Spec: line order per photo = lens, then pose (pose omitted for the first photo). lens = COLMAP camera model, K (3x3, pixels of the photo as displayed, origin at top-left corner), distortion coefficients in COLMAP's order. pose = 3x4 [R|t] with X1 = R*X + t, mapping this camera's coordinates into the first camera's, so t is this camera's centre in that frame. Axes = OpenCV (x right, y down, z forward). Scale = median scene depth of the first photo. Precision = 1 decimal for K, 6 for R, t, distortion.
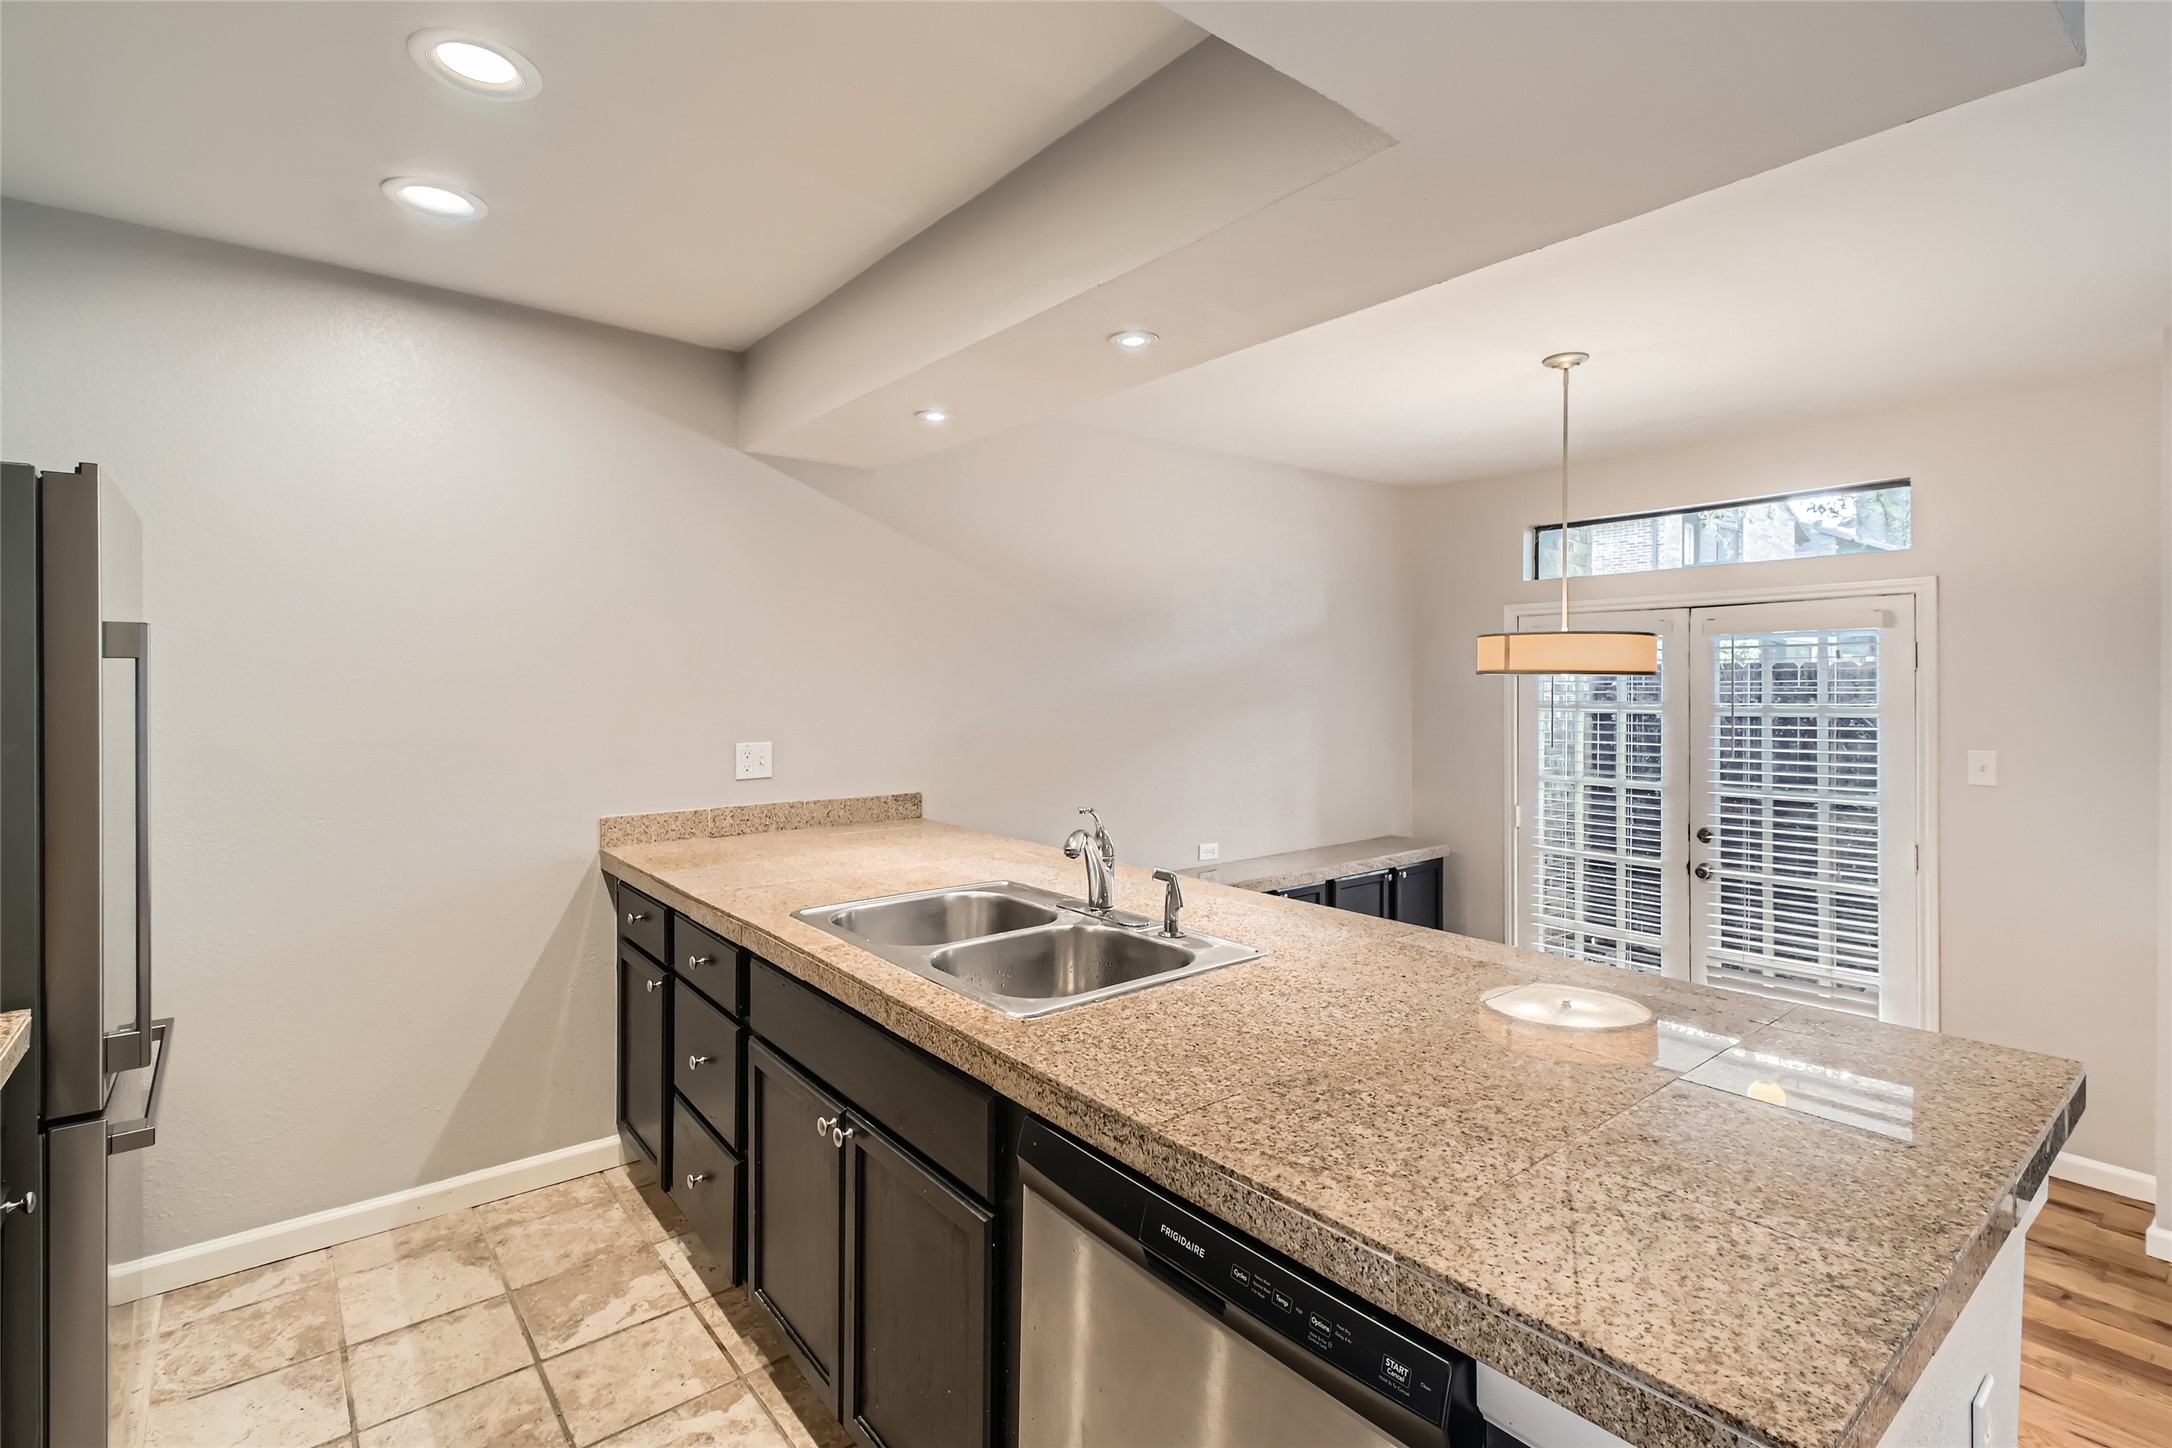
lens RADIAL K [[979.2, 0, 1051.2], [0, 979.2, 684.1], [0, 0, 1]] dist [0.007430, -0.003896]
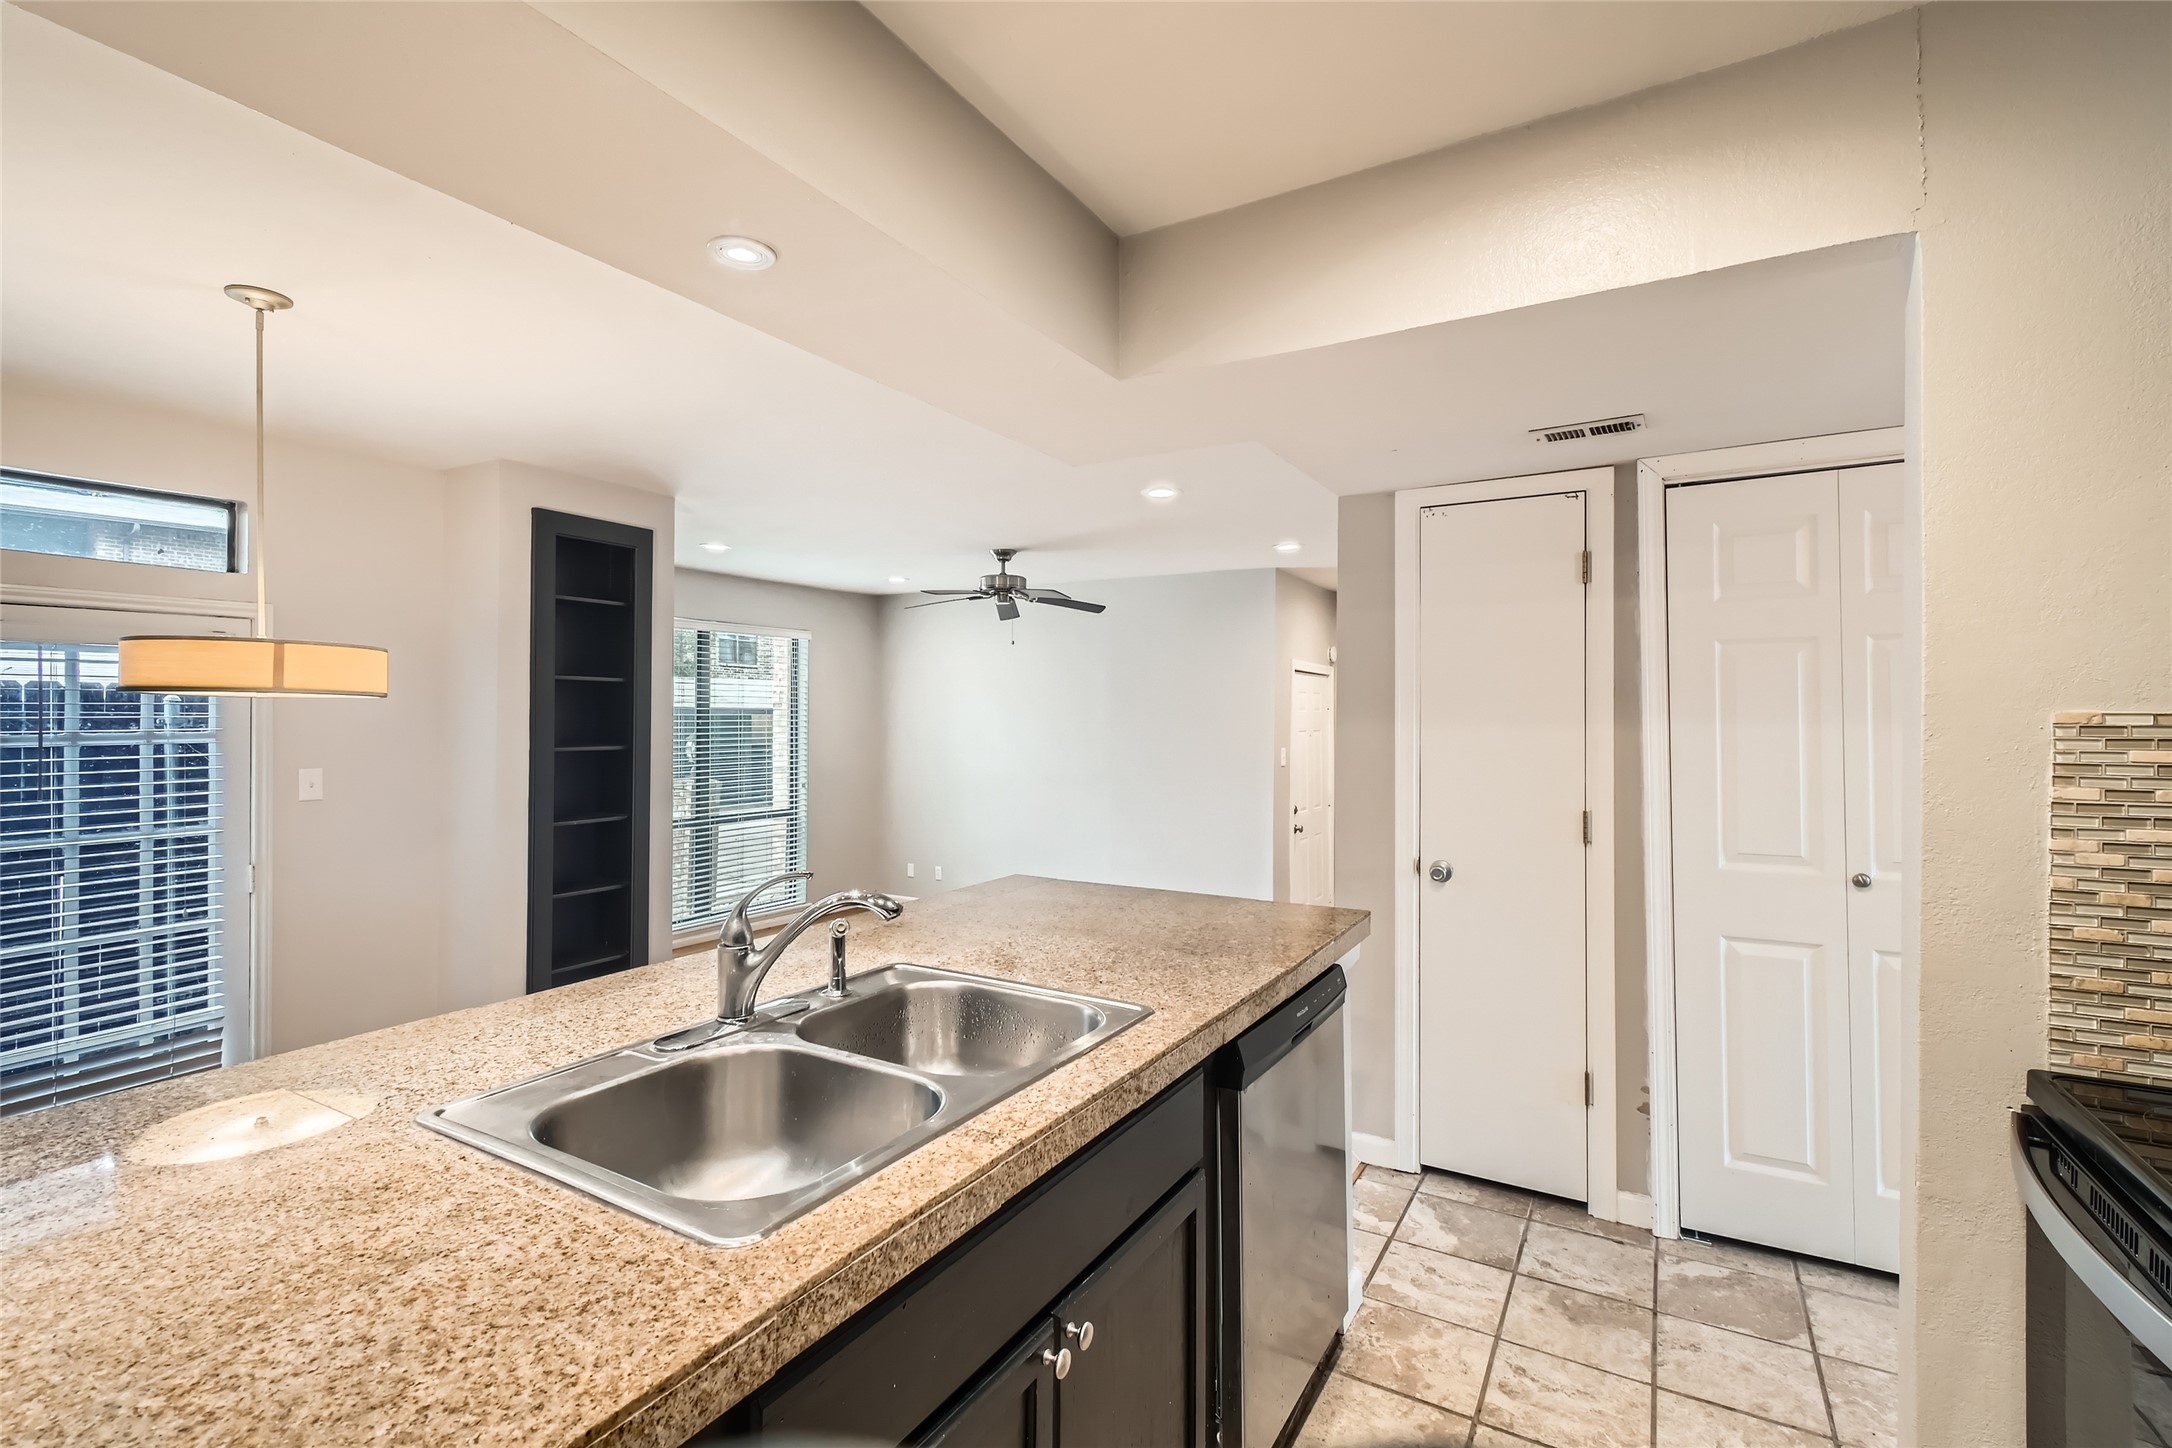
lens RADIAL K [[979.2, 0, 1105.6], [0, 979.2, 705.7], [0, 0, 1]] dist [0.007430, -0.003896]
pose [[-0.371371, 0.007693, 0.928453, -0.507860], [-0.006160, 0.999923, -0.010749, 0.003469], [-0.928464, -0.009711, -0.371295, 0.712455]]
